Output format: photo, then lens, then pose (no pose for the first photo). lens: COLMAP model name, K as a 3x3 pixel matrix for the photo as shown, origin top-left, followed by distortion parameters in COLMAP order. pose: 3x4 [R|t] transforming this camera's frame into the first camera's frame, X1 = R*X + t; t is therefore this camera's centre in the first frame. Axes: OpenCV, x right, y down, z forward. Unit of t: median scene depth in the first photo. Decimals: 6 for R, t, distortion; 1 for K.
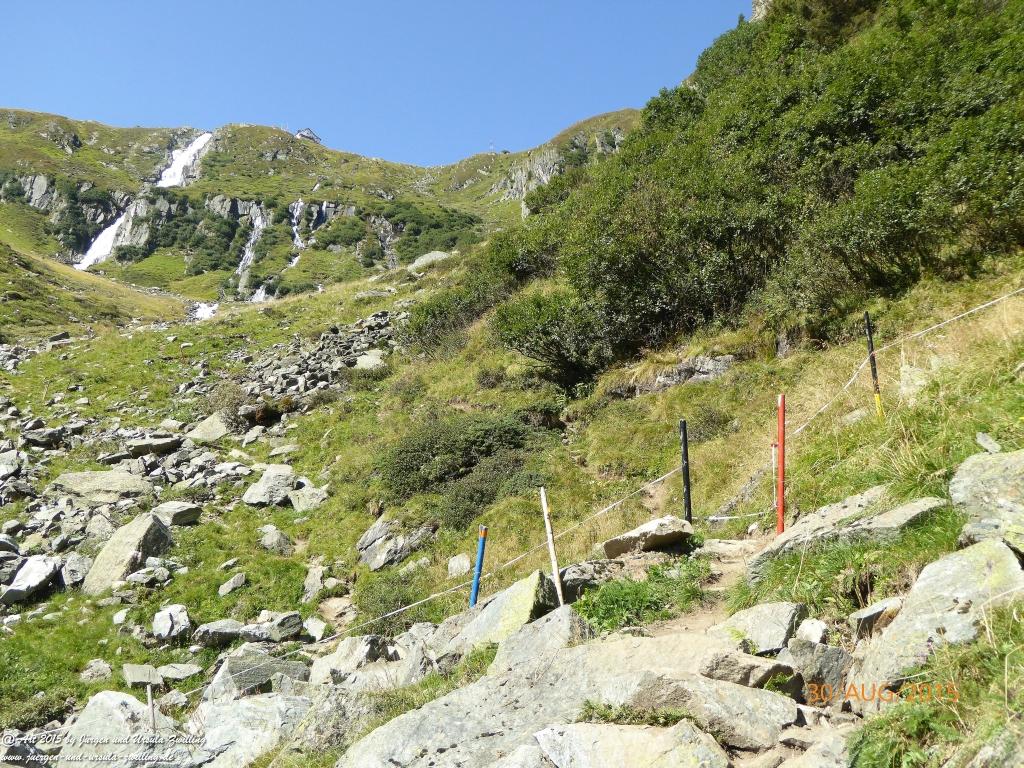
lens RADIAL K [[974.8, 0, 533.2], [0, 974.8, 390.9], [0, 0, 1]] dist [0.019682, -0.037834]
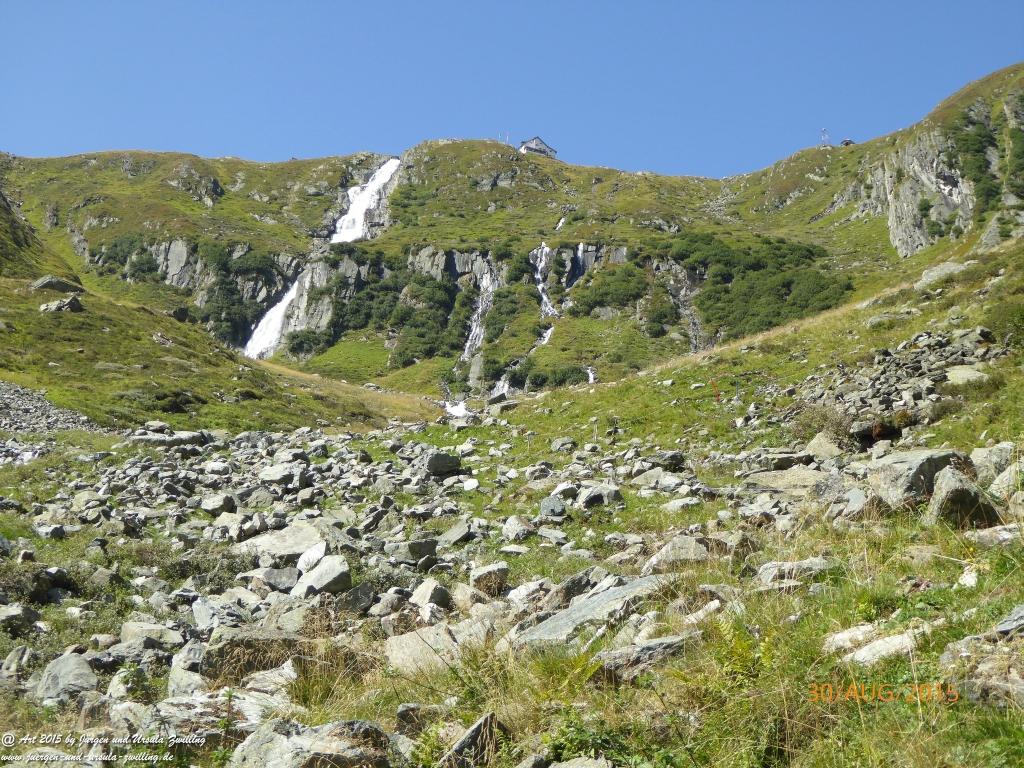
lens RADIAL K [[1625.9, 0, 512.0], [0, 1625.9, 384.0], [0, 0, 1]] dist [0.021862, -0.085598]
pose [[0.974043, -0.064675, -0.216928, -0.030189], [0.042230, 0.993409, -0.106556, 0.013757], [0.222389, 0.094630, 0.970355, -0.057664]]
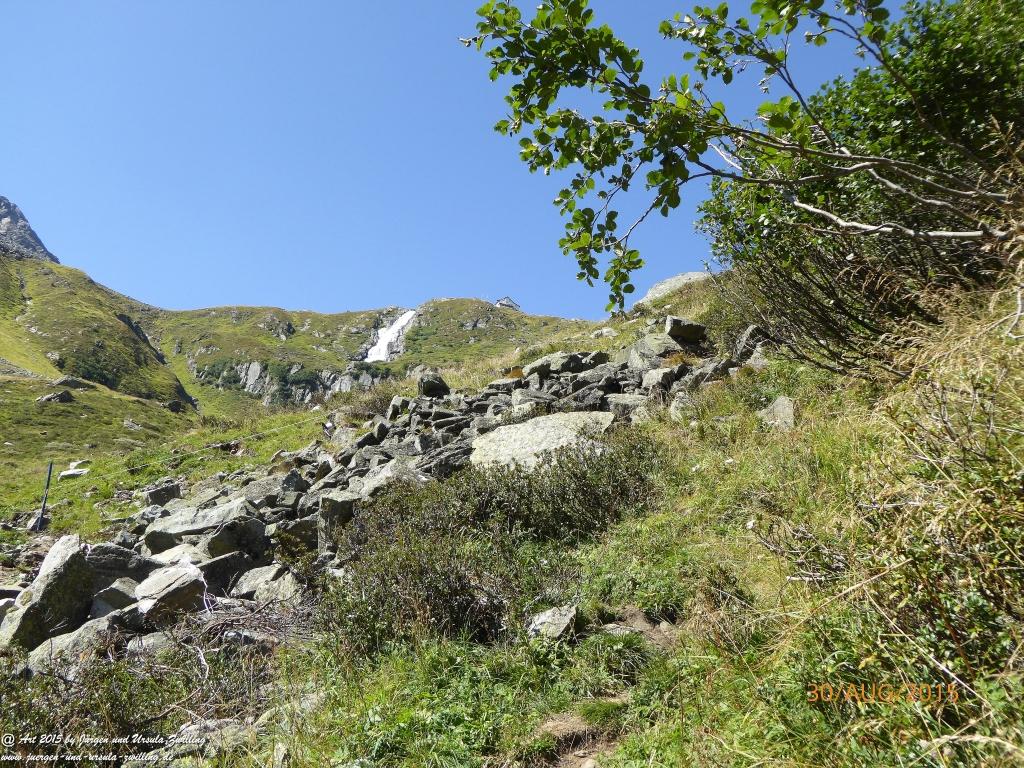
lens RADIAL K [[961.8, 0, 512.0], [0, 961.8, 384.0], [0, 0, 1]] dist [0.004881, 0.010747]
pose [[0.970694, -0.084360, -0.225027, -0.015438], [0.043010, 0.982228, -0.182695, -0.000865], [0.236440, 0.167663, 0.957071, 0.099613]]
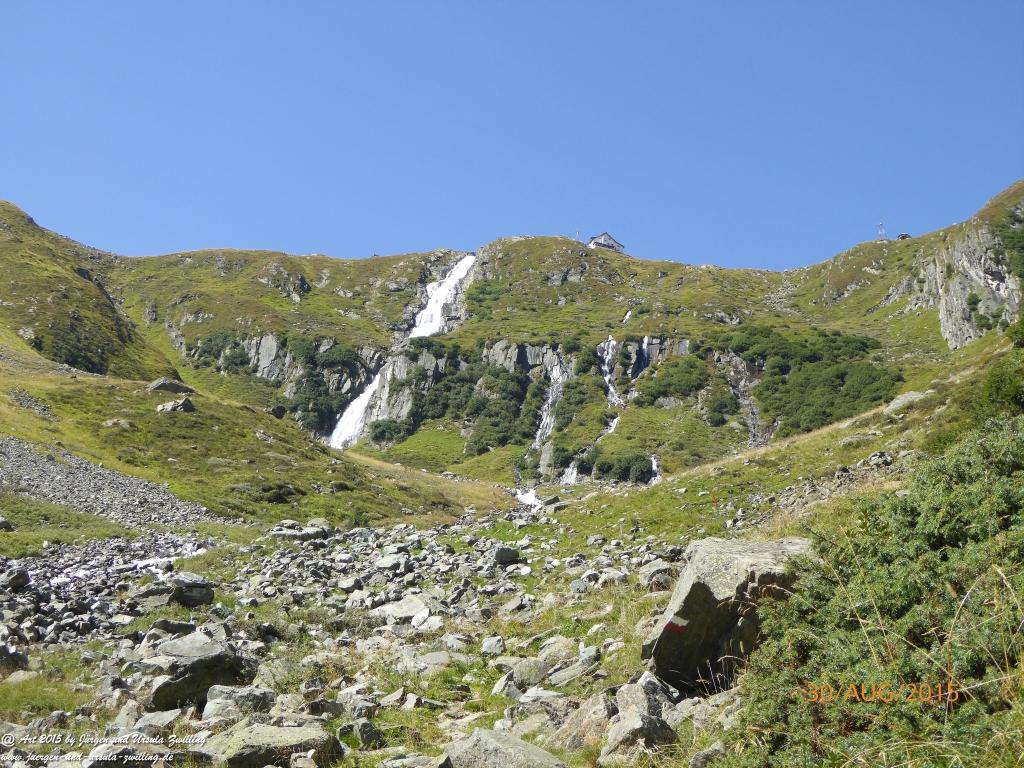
lens RADIAL K [[1619.1, 0, 508.2], [0, 1619.1, 364.4], [0, 0, 1]] dist [0.037644, -0.211914]
pose [[0.962344, -0.081370, -0.259371, -0.012101], [0.037772, 0.984919, -0.168844, 0.015928], [0.269198, 0.152689, 0.950904, -0.117972]]
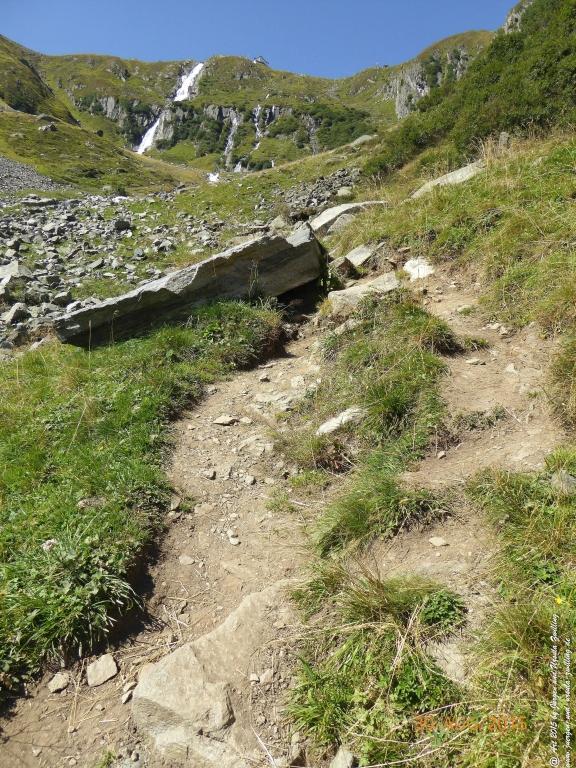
lens RADIAL K [[575.4, 0, 288.9], [0, 575.4, 406.2], [0, 0, 1]] dist [-0.041618, 0.026827]
pose [[0.984992, 0.045174, -0.166582, -0.007191], [0.005889, 0.955782, 0.294018, 0.005845], [0.172498, -0.290586, 0.941172, -0.038893]]
